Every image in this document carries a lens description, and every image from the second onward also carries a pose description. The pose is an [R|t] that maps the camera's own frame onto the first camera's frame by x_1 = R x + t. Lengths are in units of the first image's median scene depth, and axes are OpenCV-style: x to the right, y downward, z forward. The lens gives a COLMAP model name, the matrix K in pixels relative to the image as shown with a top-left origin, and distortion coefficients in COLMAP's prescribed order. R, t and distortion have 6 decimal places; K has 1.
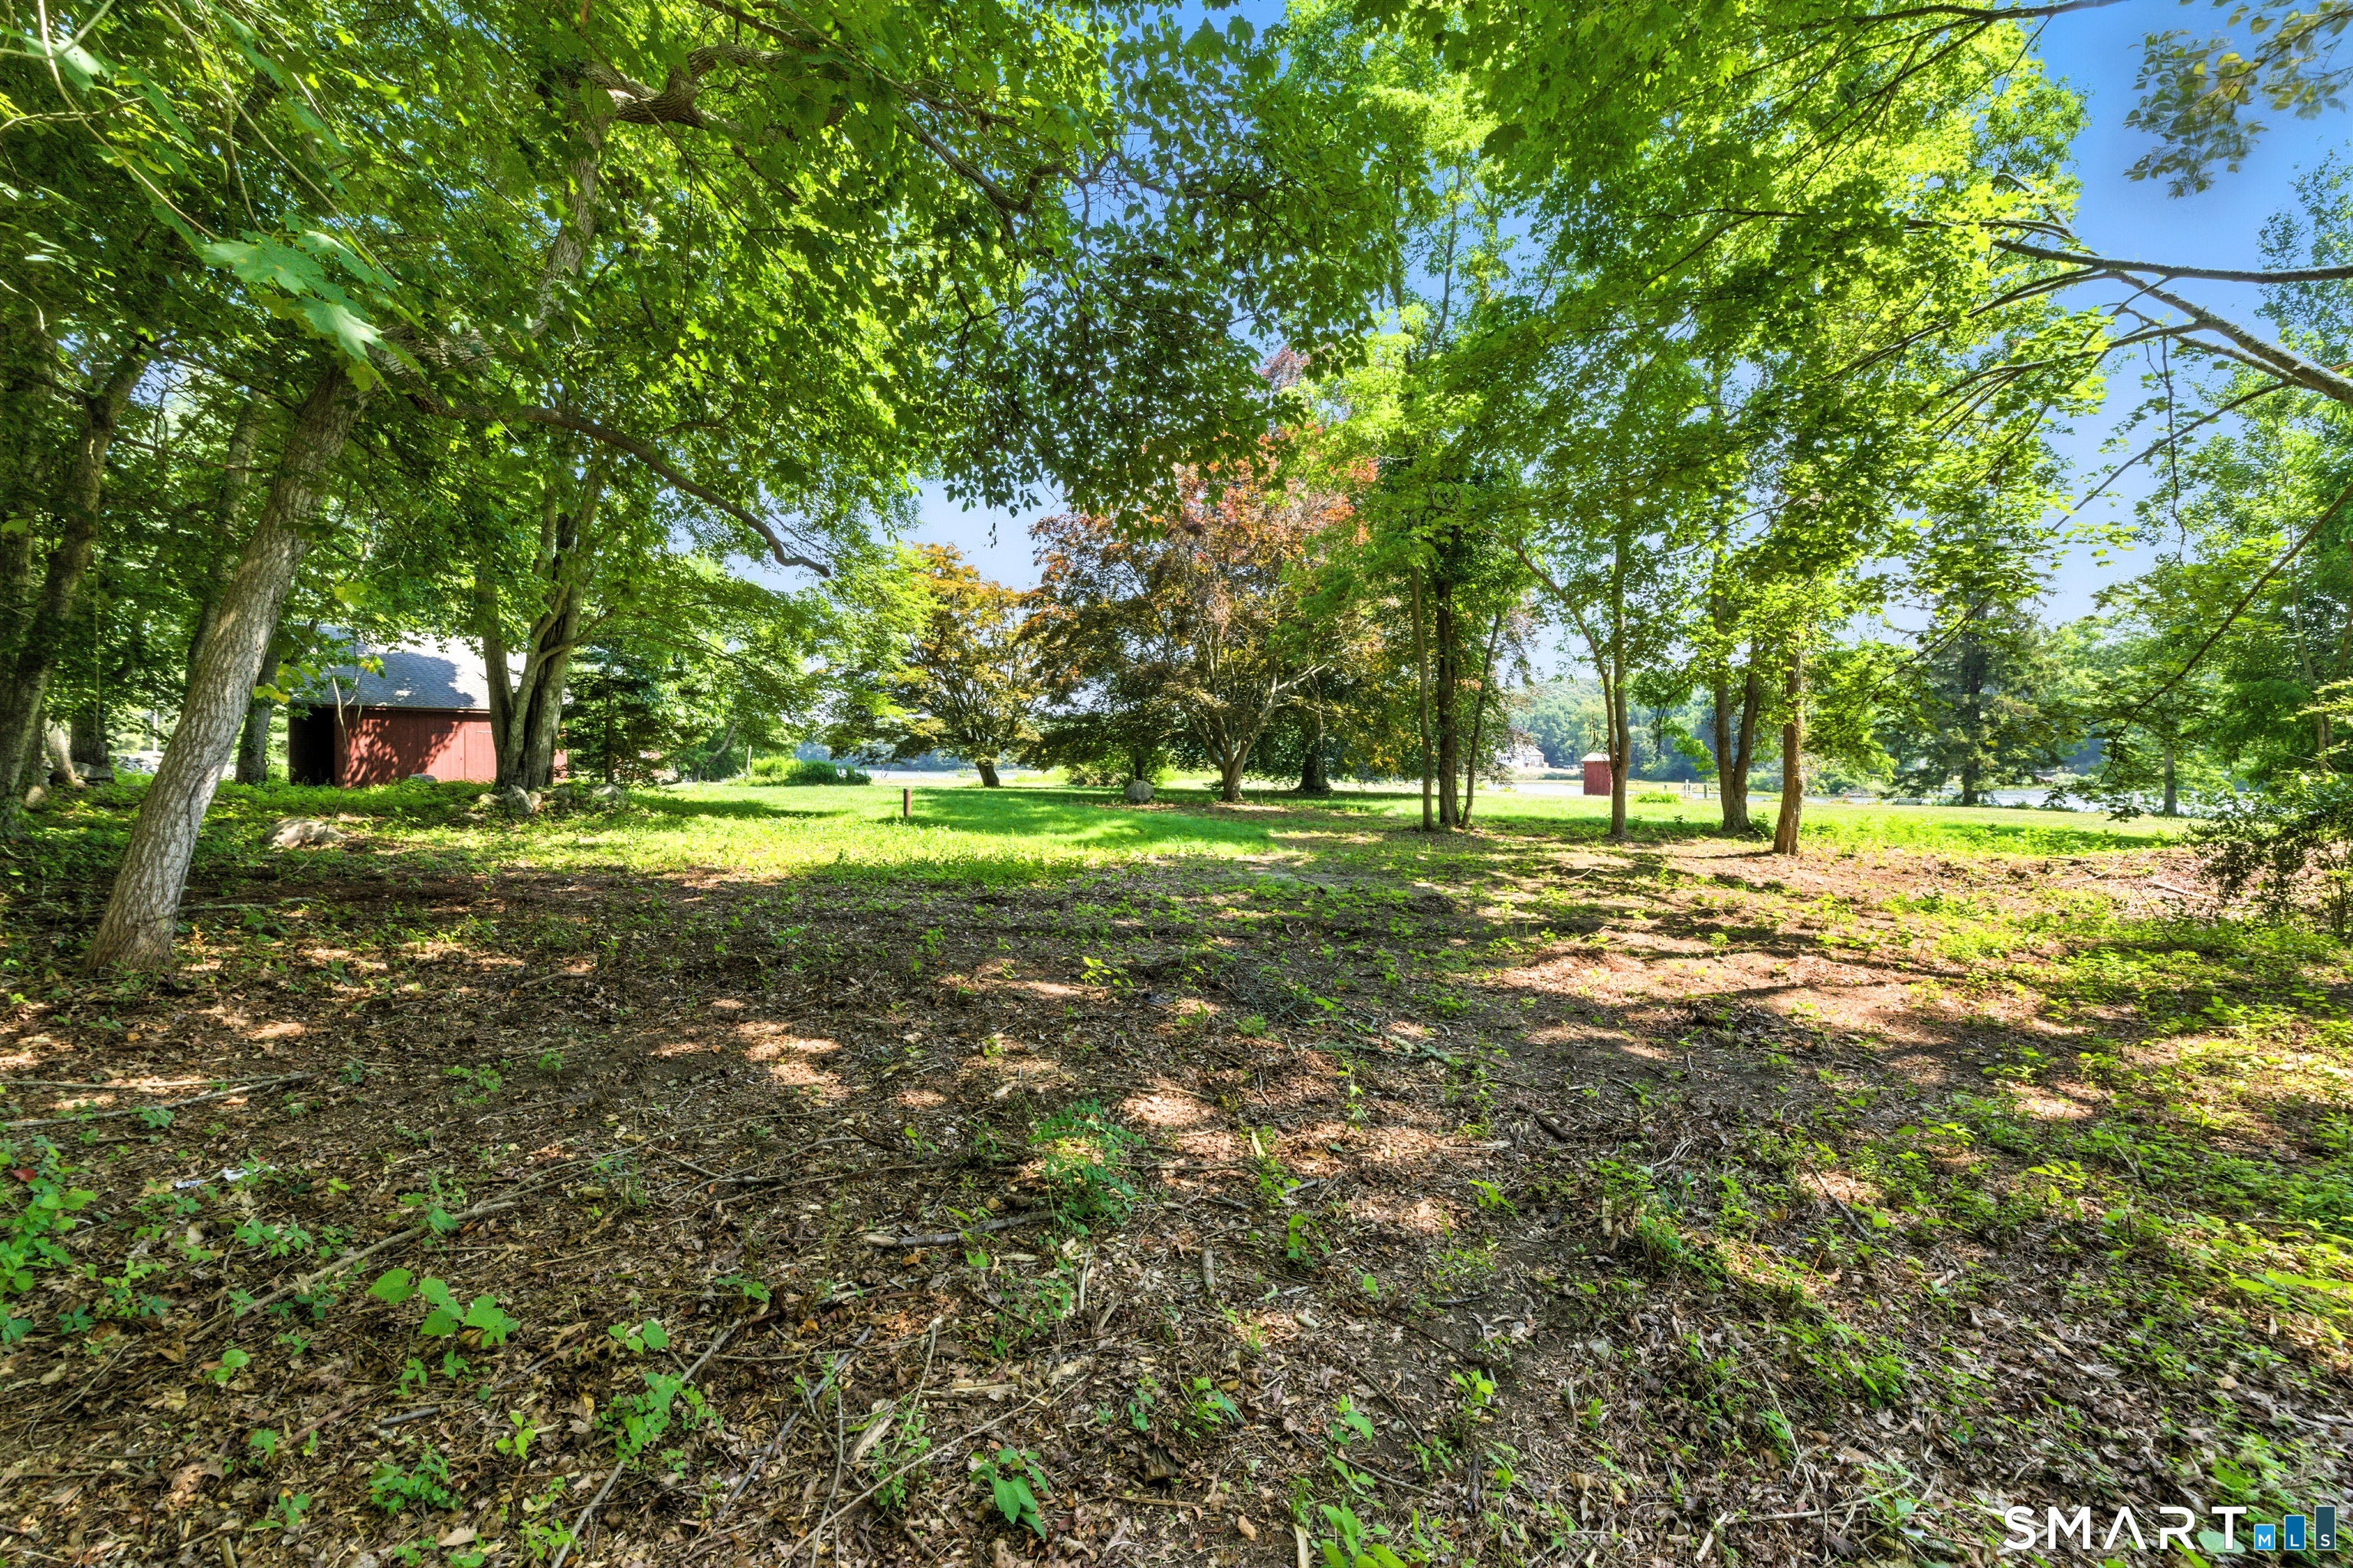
lens RADIAL K [[974.3, 0, 1185.9], [0, 974.3, 776.4], [0, 0, 1]] dist [-0.001314, -0.000503]
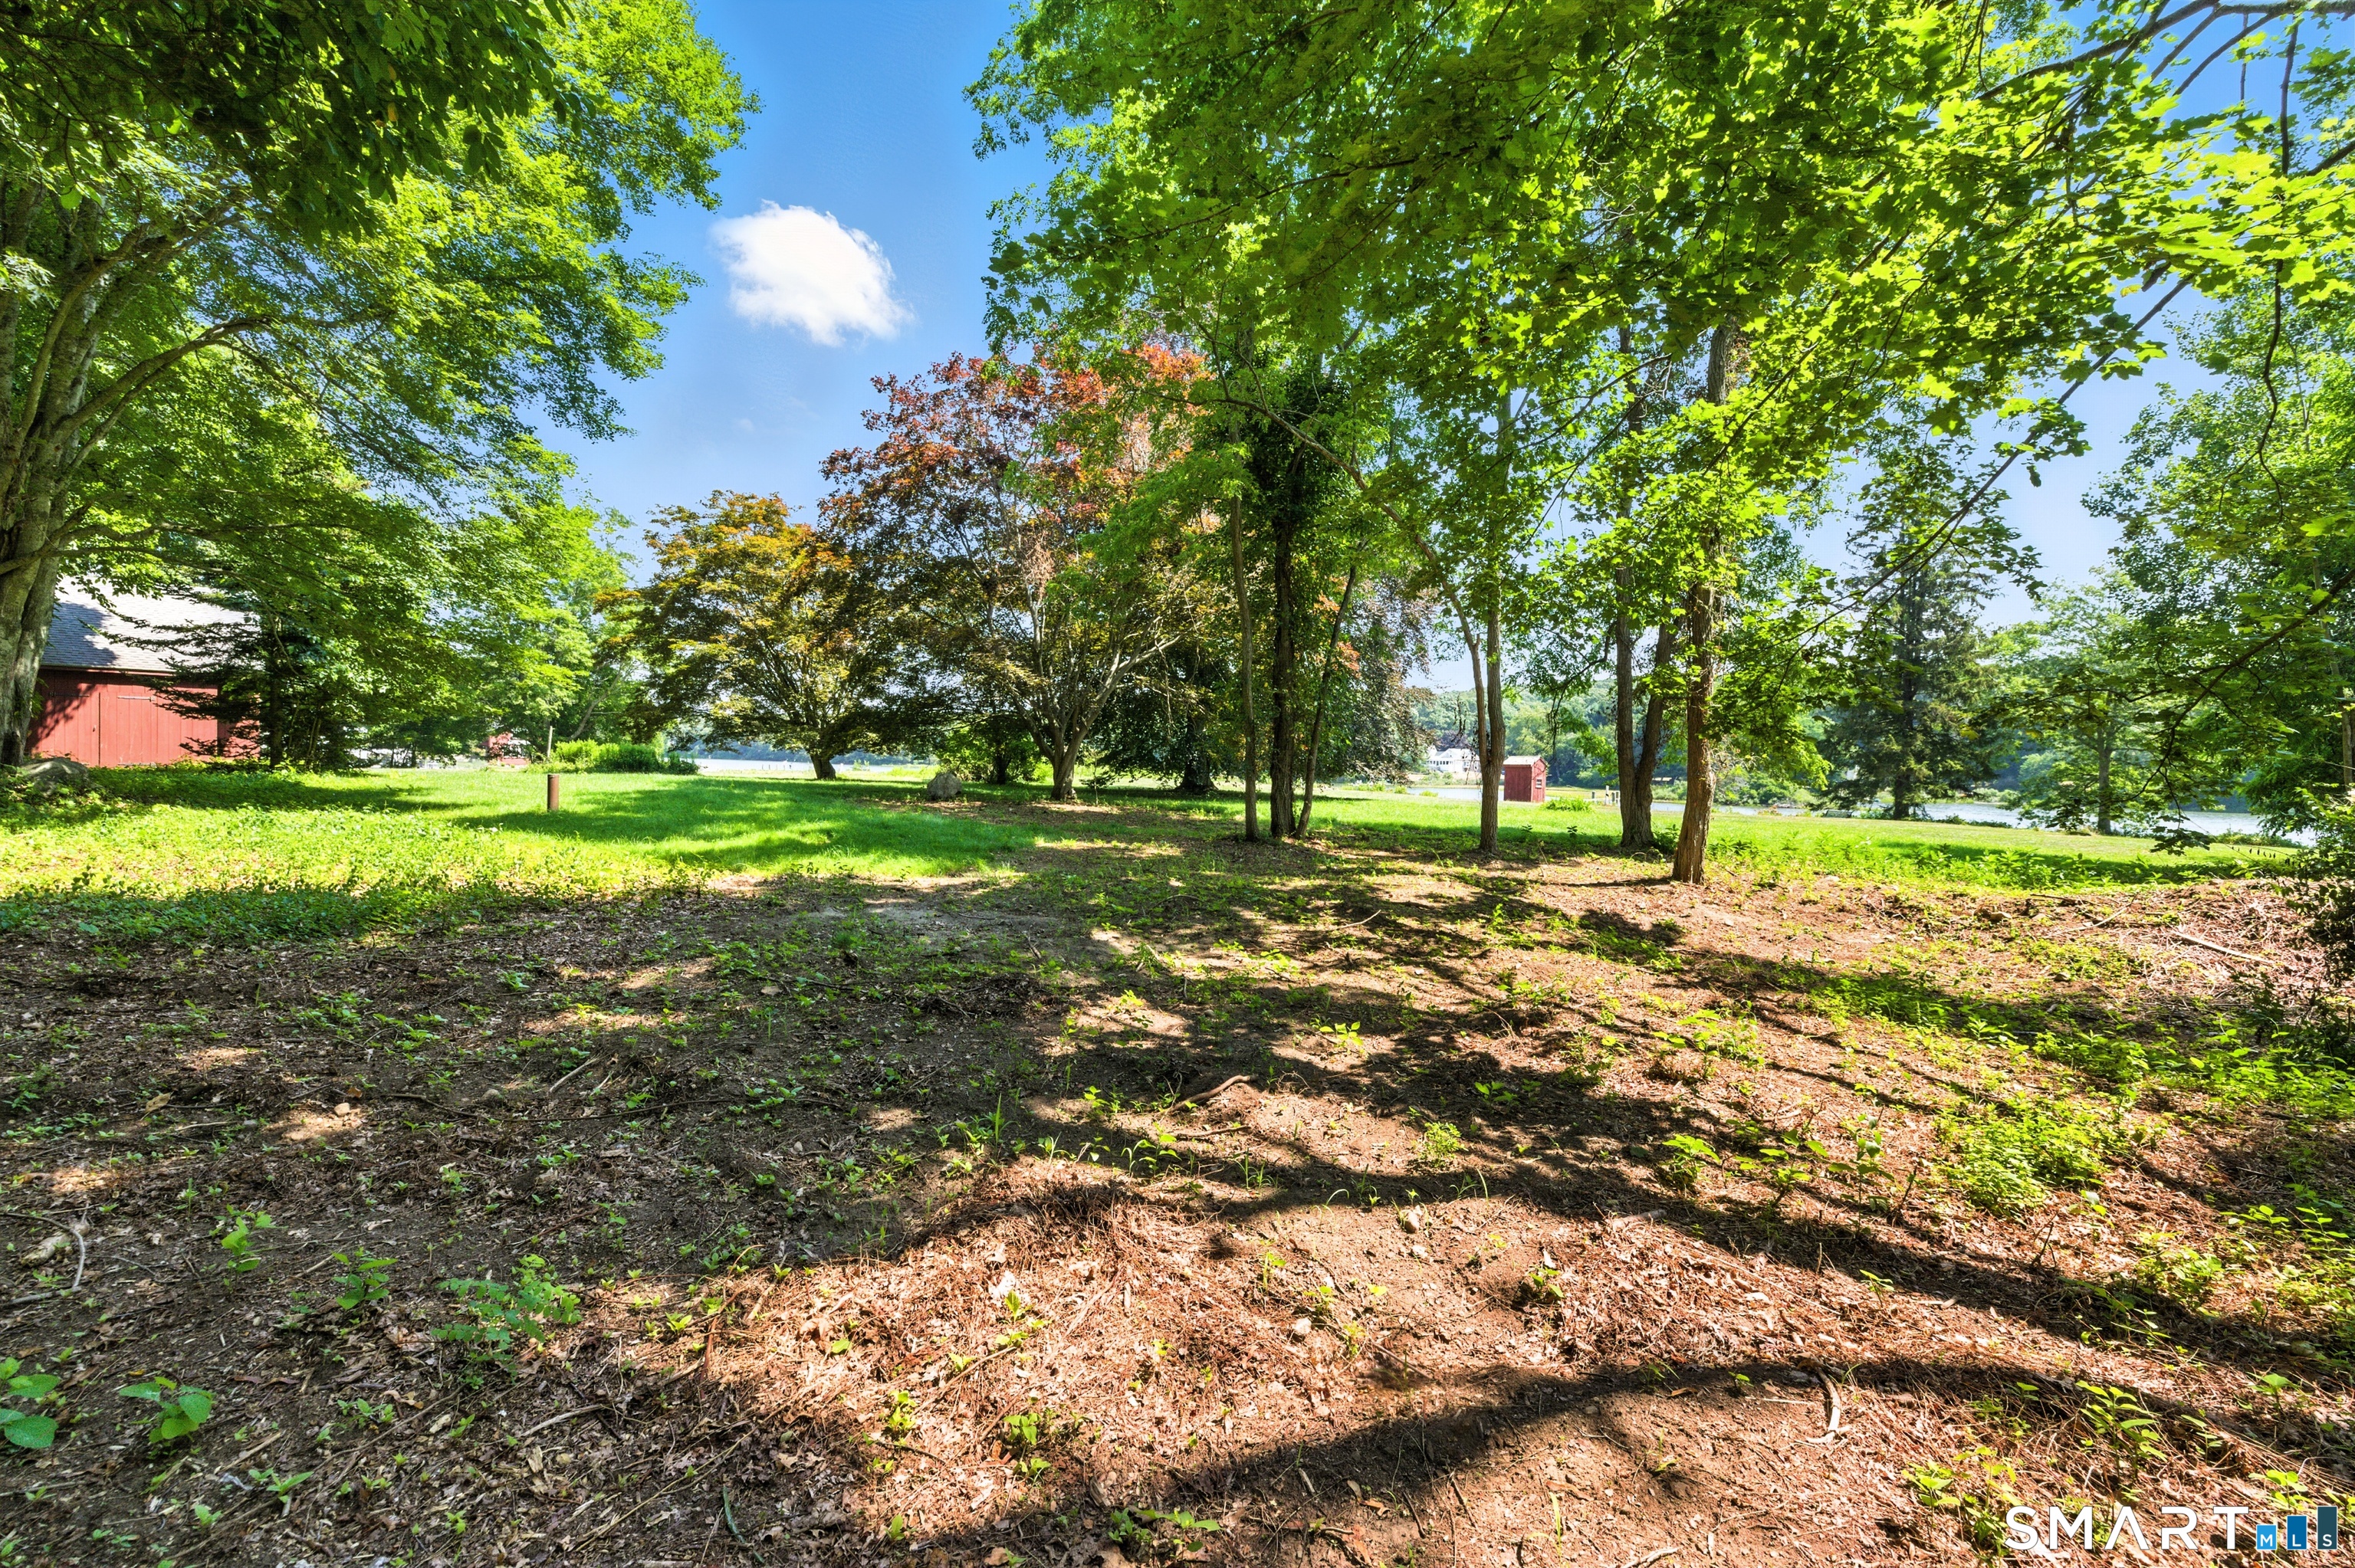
lens RADIAL K [[975.0, 0, 1187.0], [0, 975.0, 776.4], [0, 0, 1]] dist [-0.001314, -0.000503]
pose [[0.998508, 0.018895, 0.051223, 0.119890], [-0.018907, 0.999821, -0.000247, 0.003696], [-0.051219, -0.000722, 0.998687, 0.169526]]
